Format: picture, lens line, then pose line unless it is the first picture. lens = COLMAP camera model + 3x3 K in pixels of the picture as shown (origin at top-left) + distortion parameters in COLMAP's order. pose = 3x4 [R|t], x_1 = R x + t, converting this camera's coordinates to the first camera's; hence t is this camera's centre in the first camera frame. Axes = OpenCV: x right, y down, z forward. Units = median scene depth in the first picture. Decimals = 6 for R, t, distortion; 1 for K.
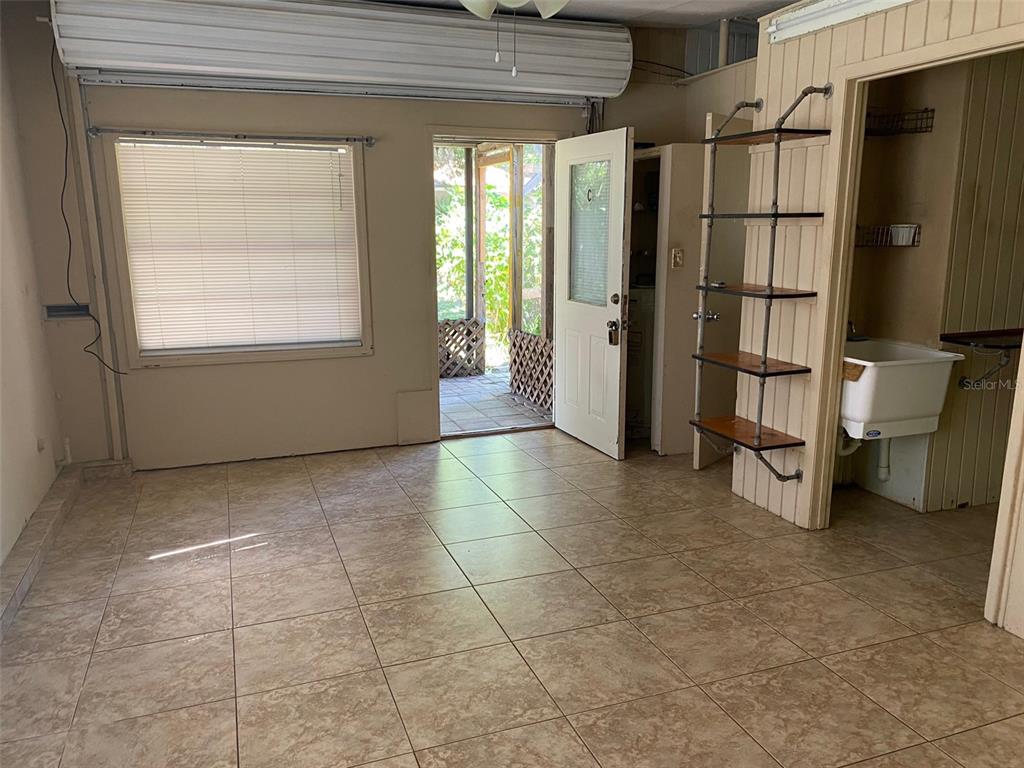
lens RADIAL K [[783.8, 0, 512.2], [0, 783.8, 385.7], [0, 0, 1]] dist [-0.000338, -0.000673]
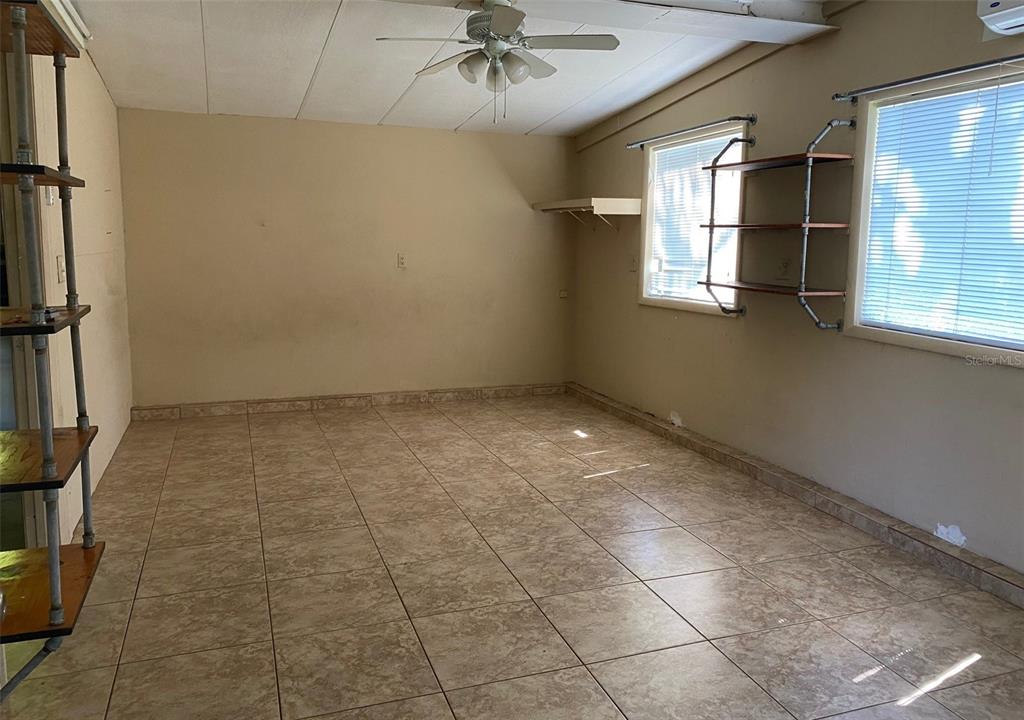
lens RADIAL K [[800.9, 0, 511.6], [0, 800.9, 357.1], [0, 0, 1]] dist [-0.005375, -0.002332]
pose [[-0.999921, -0.008135, 0.009617, -0.036670], [-0.004247, 0.936504, 0.350632, -0.370719], [-0.011859, 0.350563, -0.936464, 1.967929]]
